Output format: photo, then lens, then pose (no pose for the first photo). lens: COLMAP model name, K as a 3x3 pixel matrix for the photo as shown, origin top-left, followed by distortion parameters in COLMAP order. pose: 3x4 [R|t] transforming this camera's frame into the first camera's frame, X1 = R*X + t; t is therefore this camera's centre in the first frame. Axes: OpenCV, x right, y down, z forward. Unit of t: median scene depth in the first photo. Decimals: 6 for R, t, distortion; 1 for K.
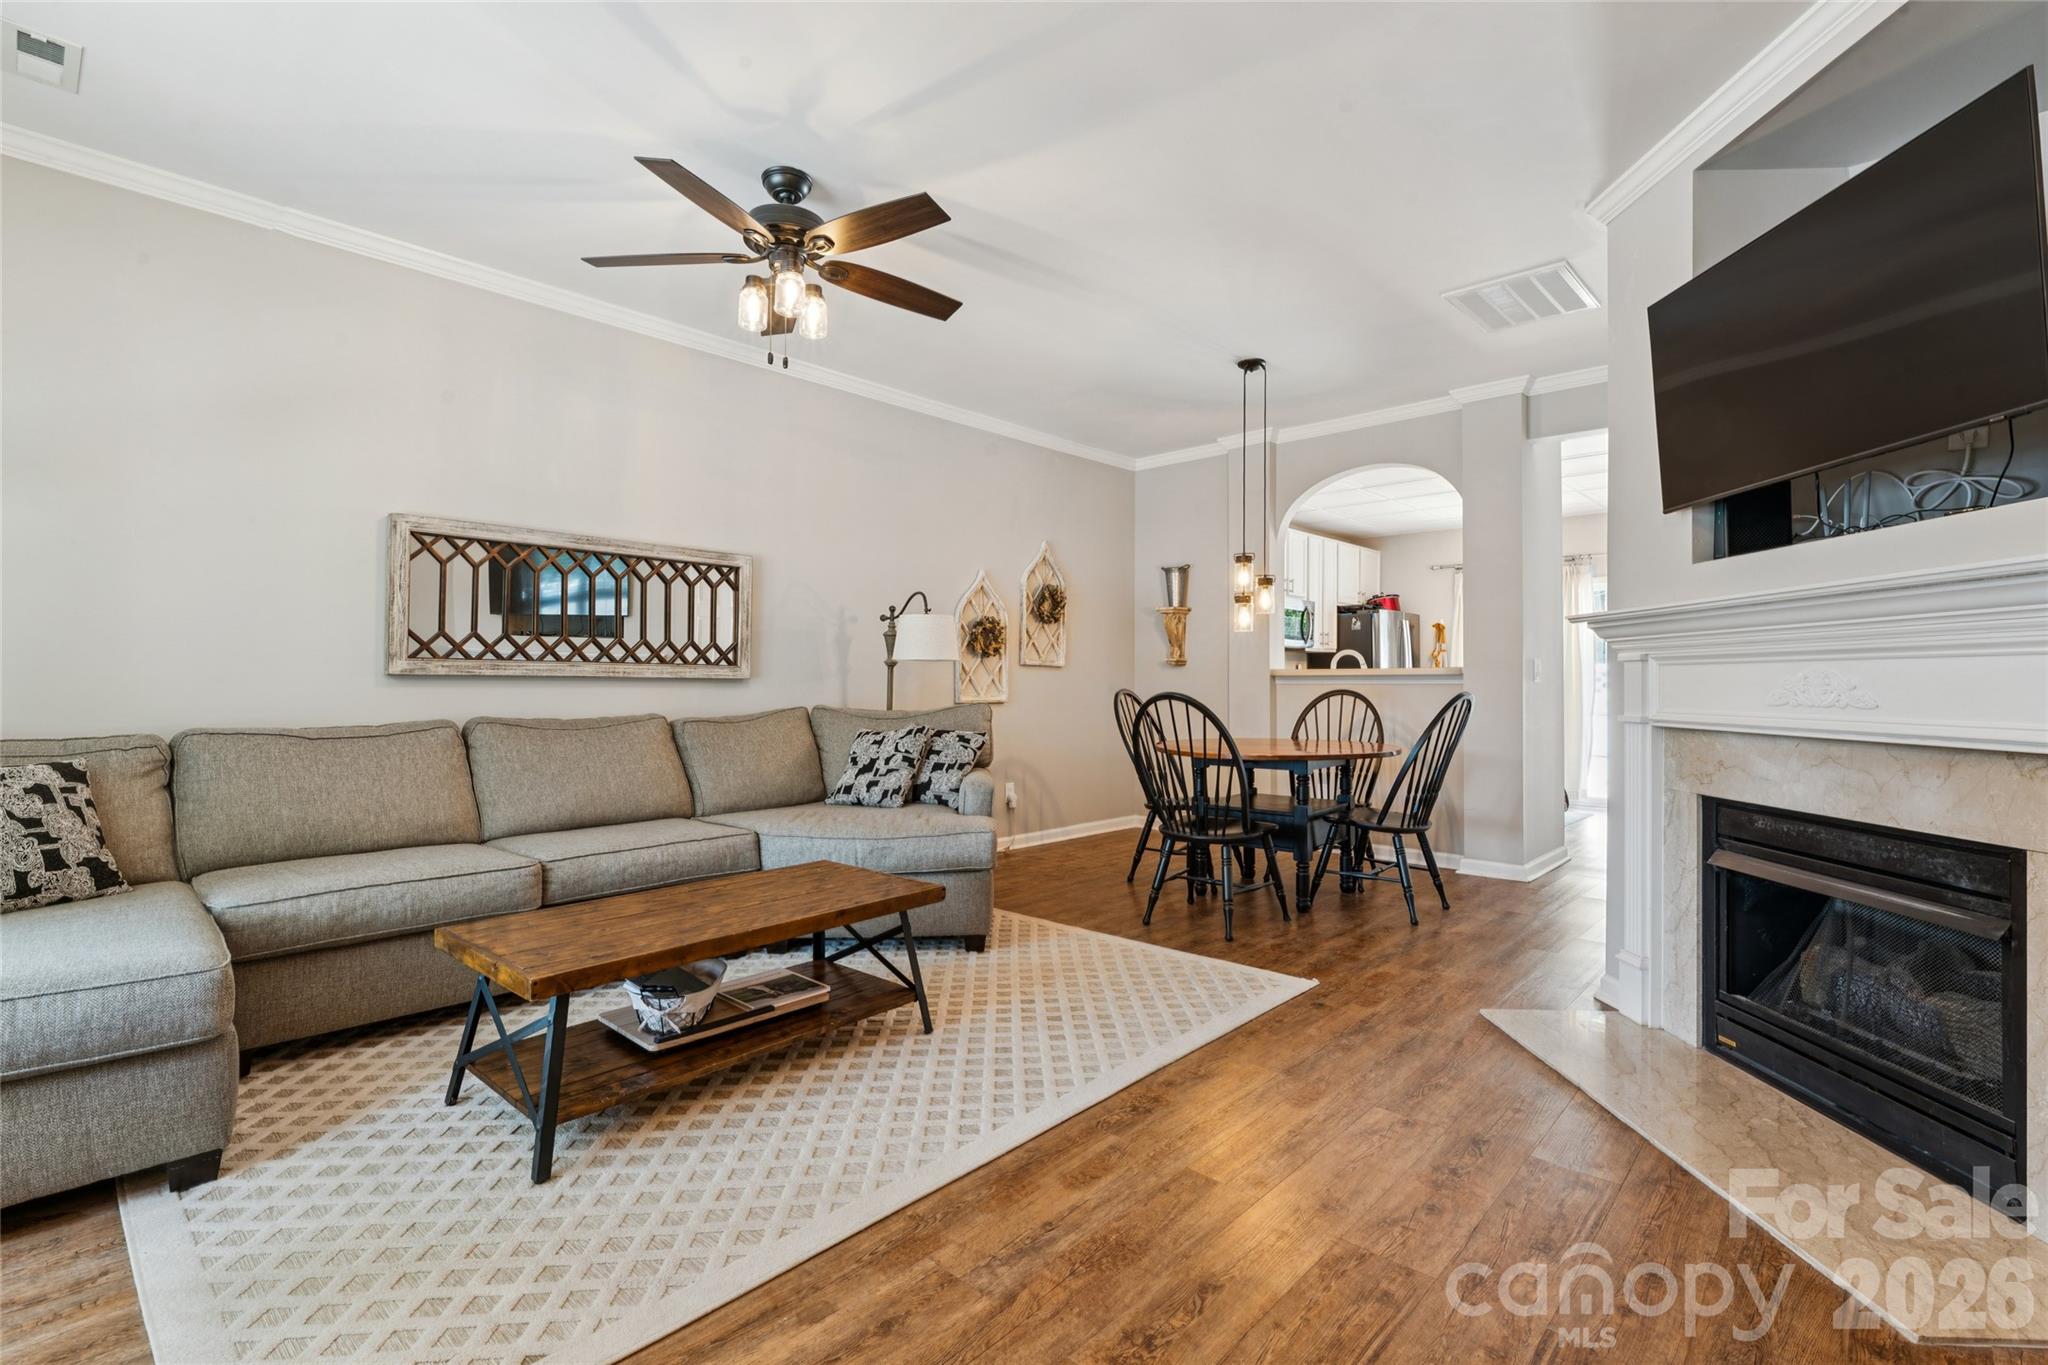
lens RADIAL K [[923.0, 0, 1016.7], [0, 923.0, 673.6], [0, 0, 1]] dist [-0.002736, 0.000852]
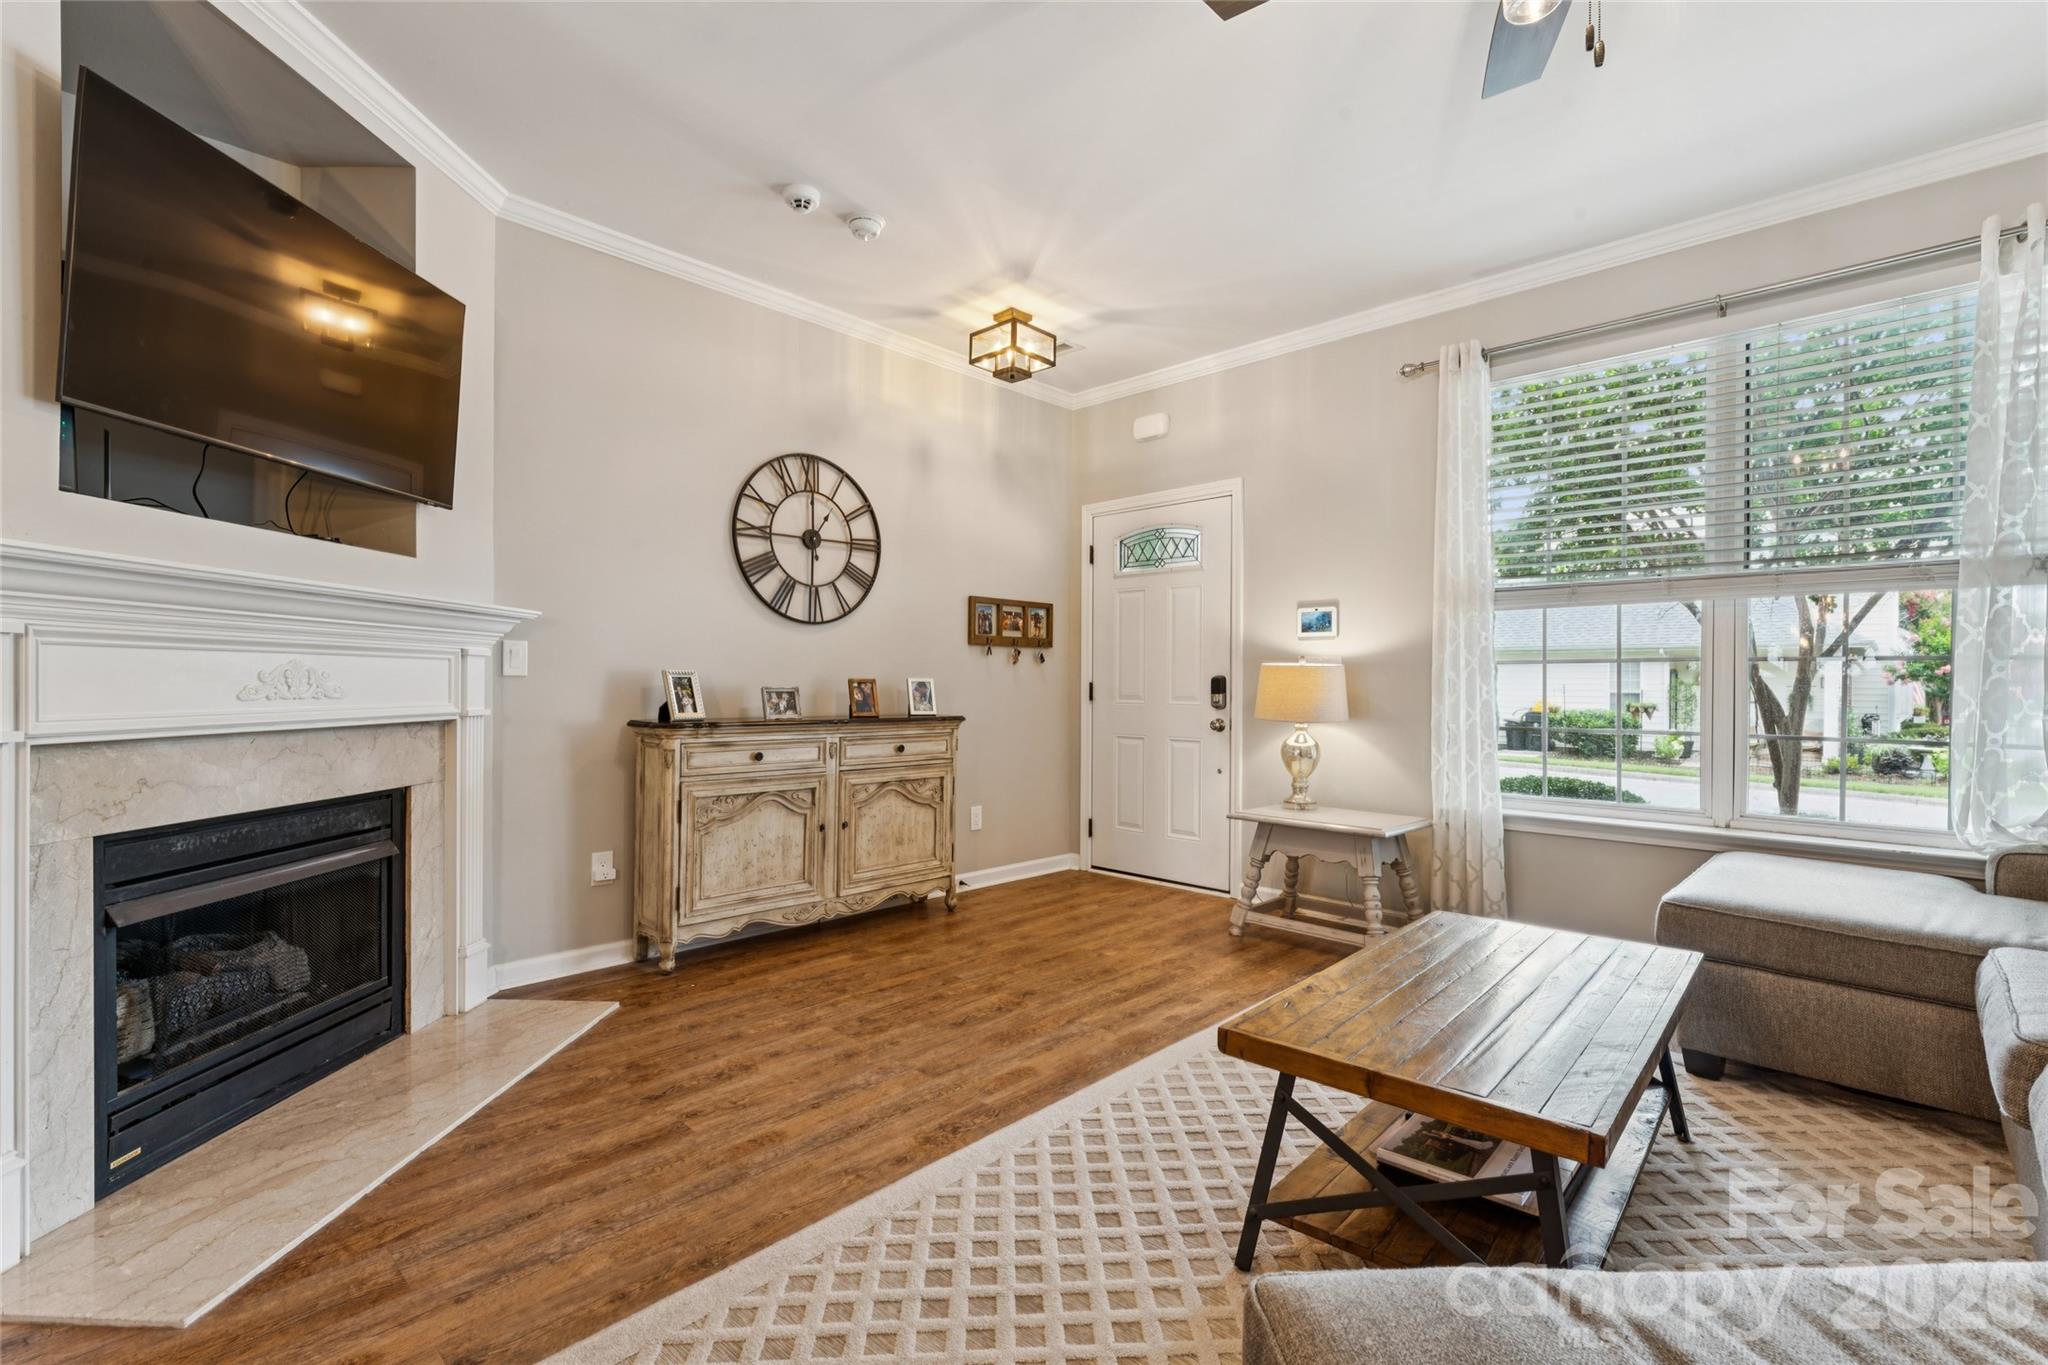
lens RADIAL K [[923.0, 0, 1014.6], [0, 923.0, 687.4], [0, 0, 1]] dist [-0.002736, 0.000852]
pose [[-0.999881, -0.011685, 0.010045, 0.032969], [-0.011744, 0.999914, -0.005817, 0.010145], [-0.009977, -0.005934, -0.999933, 1.039098]]
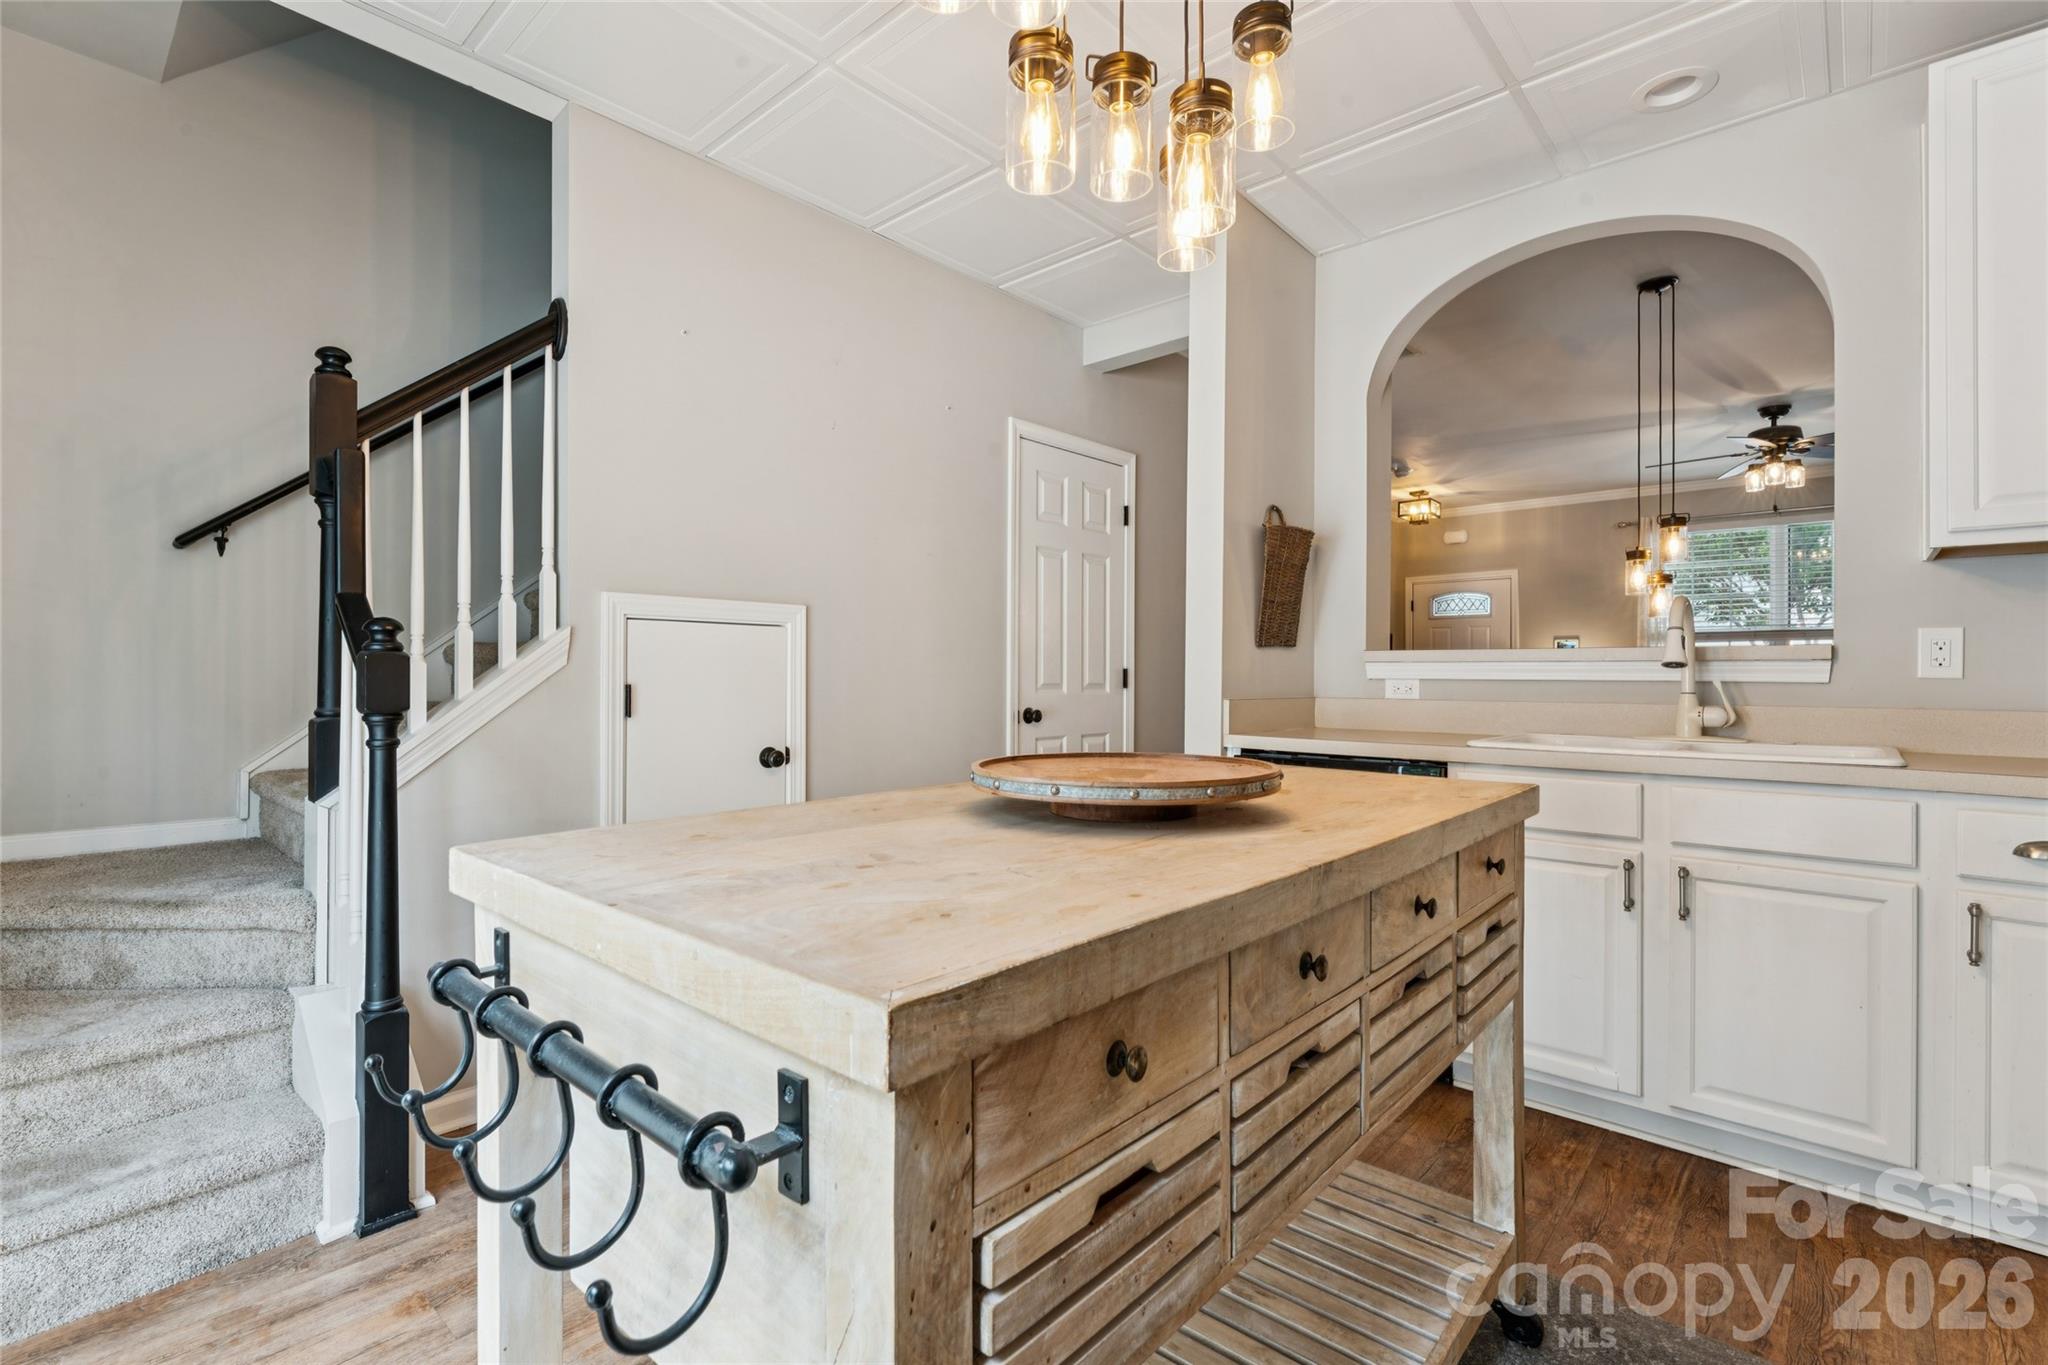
lens RADIAL K [[923.0, 0, 1013.6], [0, 923.0, 676.6], [0, 0, 1]] dist [-0.002736, 0.000852]
pose [[-0.999896, -0.014313, -0.001884, 0.864984], [-0.014291, 0.999834, -0.011335, 0.028378], [0.002046, -0.011307, -0.999934, 1.953805]]
